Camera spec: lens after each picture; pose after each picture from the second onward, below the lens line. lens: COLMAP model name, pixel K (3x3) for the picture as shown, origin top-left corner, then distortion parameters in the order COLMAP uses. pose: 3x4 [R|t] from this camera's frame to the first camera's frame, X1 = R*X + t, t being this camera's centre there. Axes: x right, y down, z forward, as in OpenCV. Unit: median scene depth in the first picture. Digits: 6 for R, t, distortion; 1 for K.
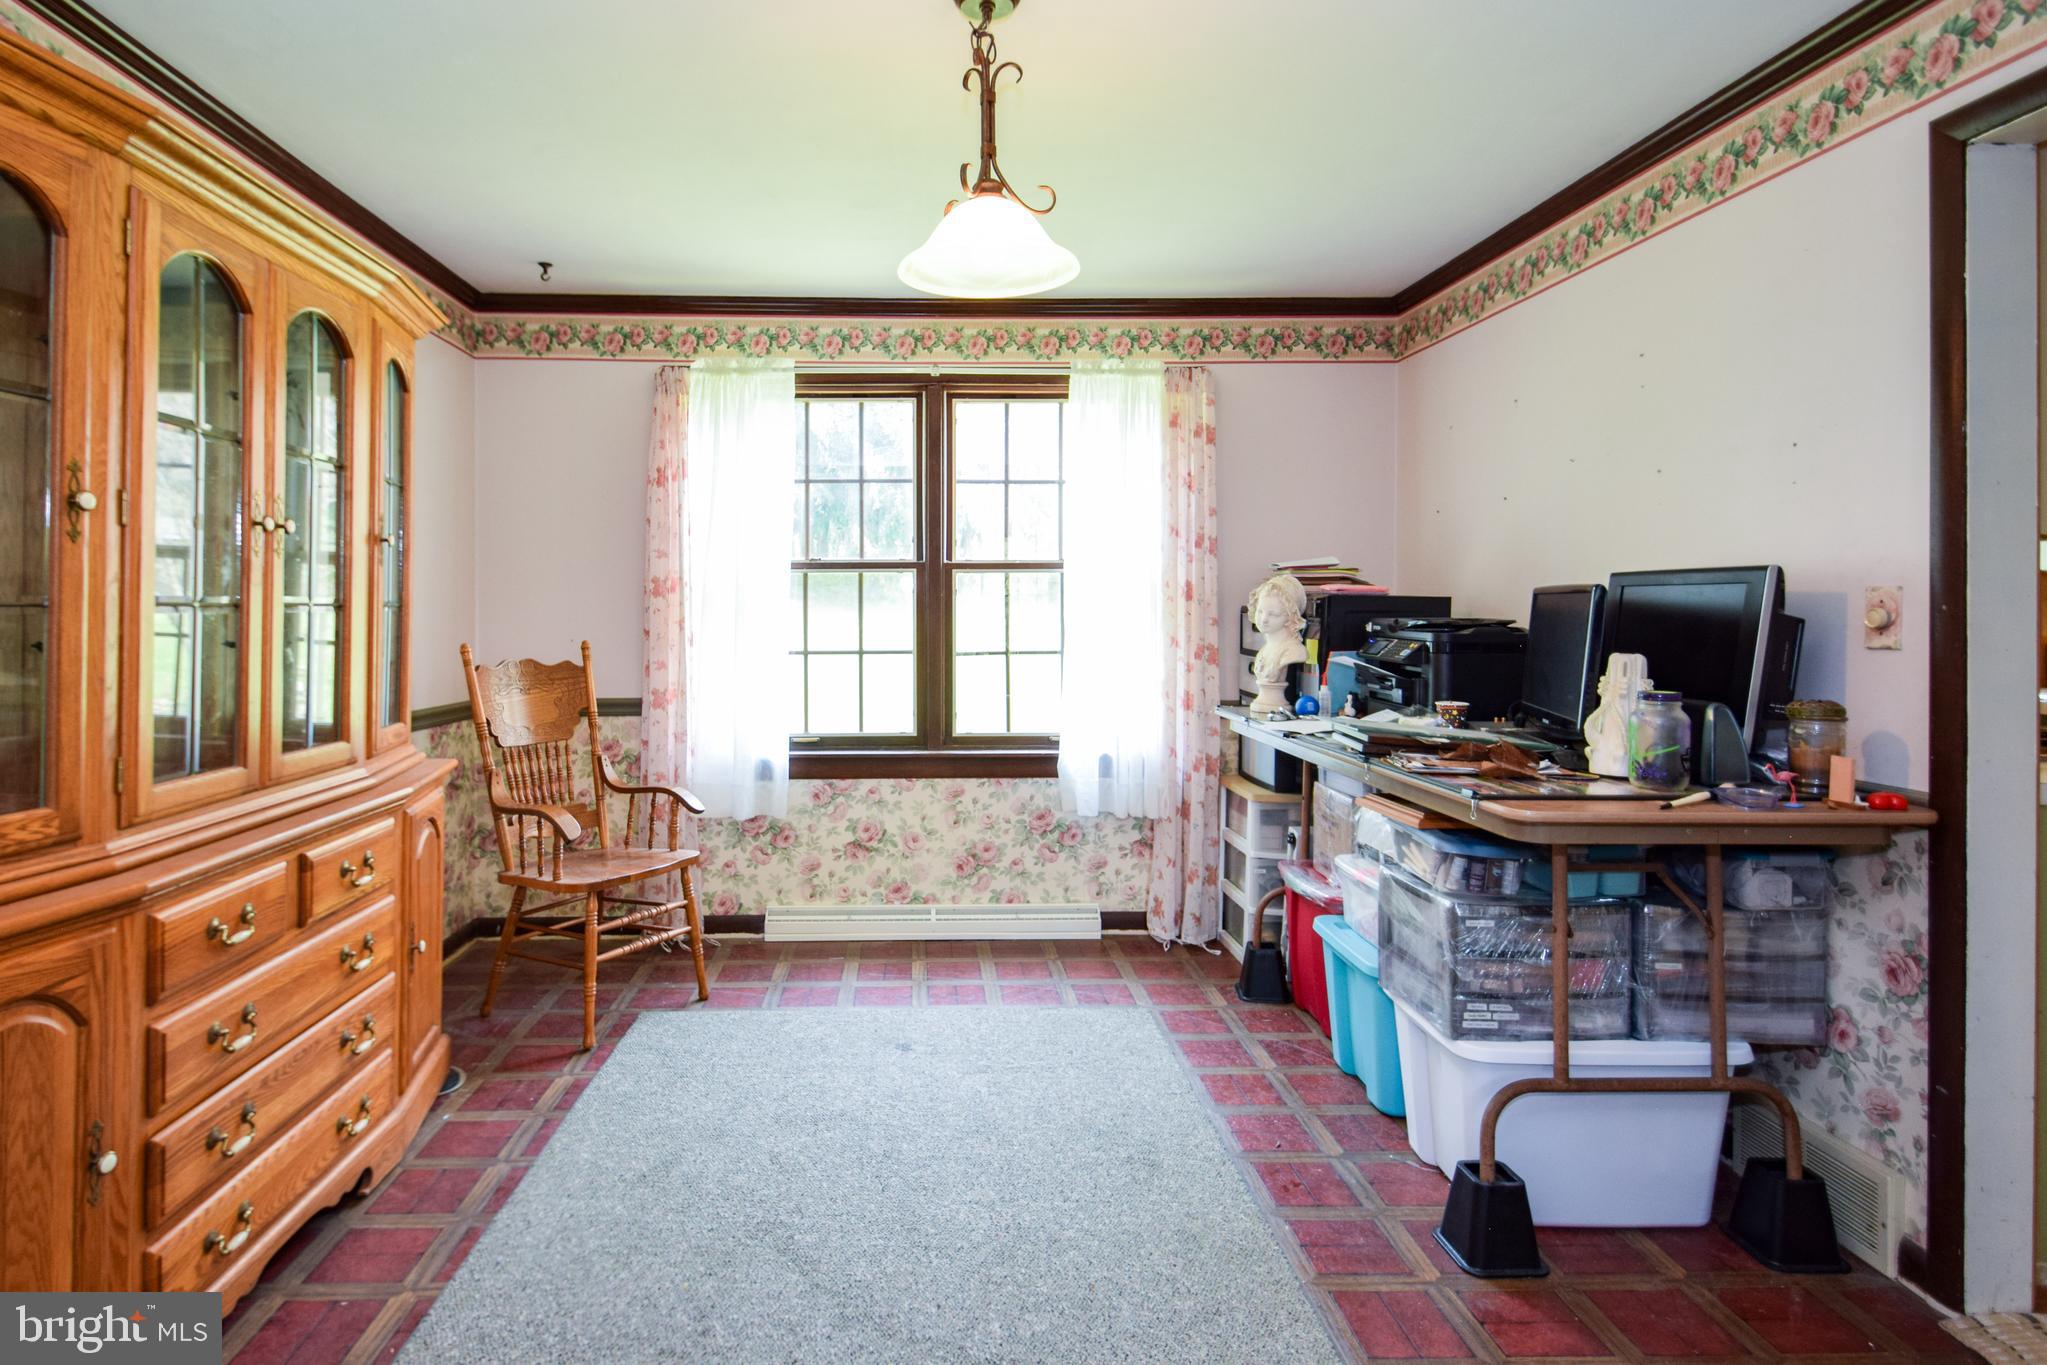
lens RADIAL K [[1014.0, 0, 1022.5], [0, 1014.0, 610.2], [0, 0, 1]] dist [0.002722, -0.000157]
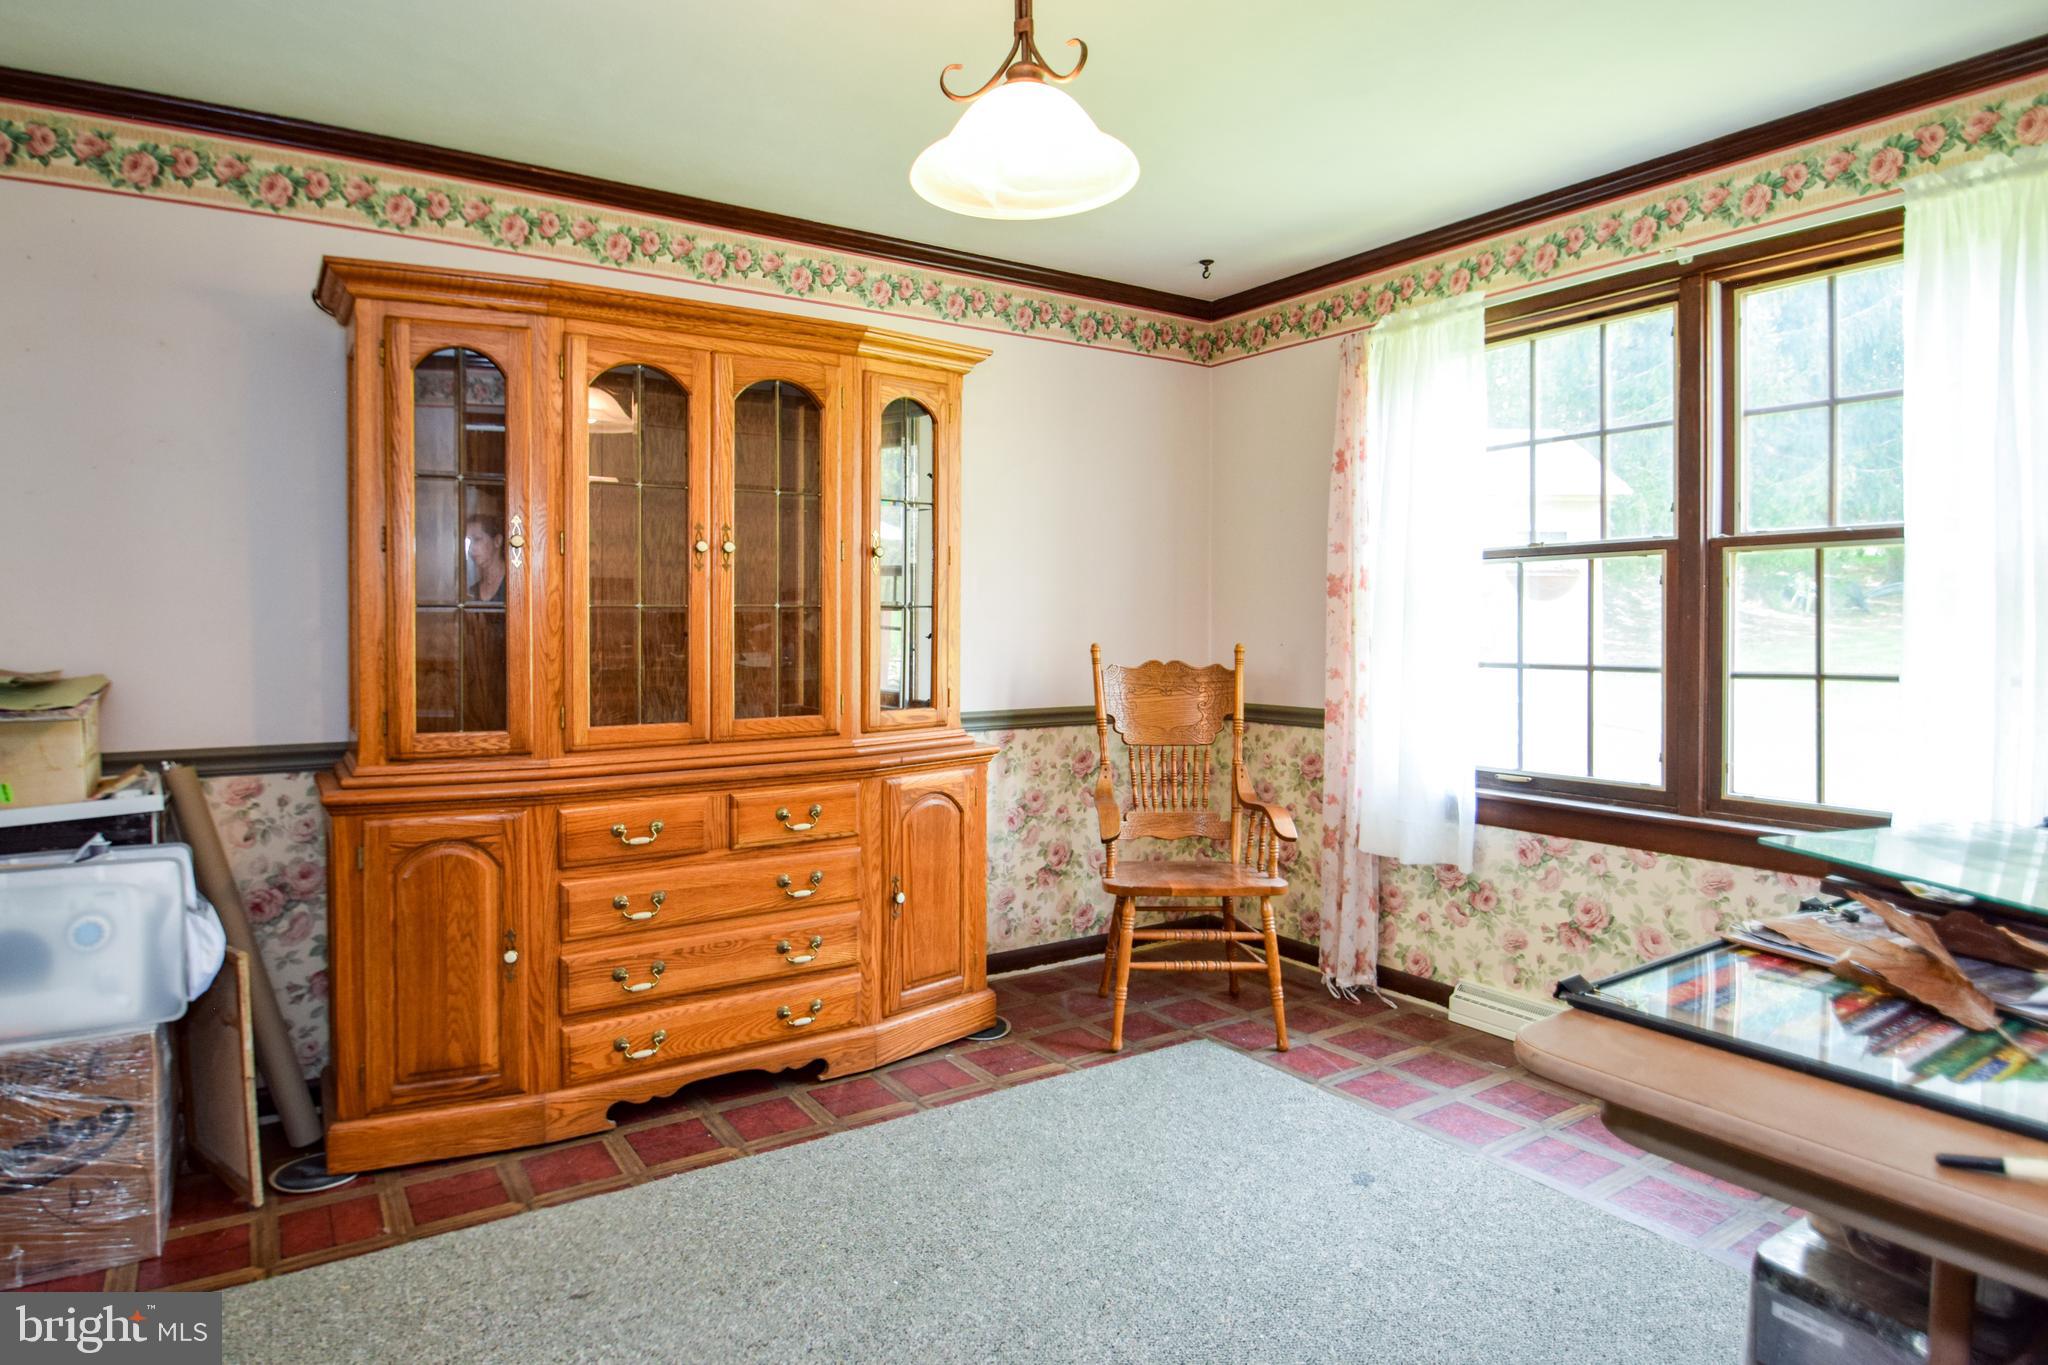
lens RADIAL K [[1130.9, 0, 1019.2], [0, 1130.9, 622.3], [0, 0, 1]] dist [0.000787, -0.028150]
pose [[0.539733, 0.000360, -0.841836, 0.312532], [0.003165, 0.999992, 0.002457, 0.005702], [0.841830, -0.003990, 0.539727, 0.221952]]
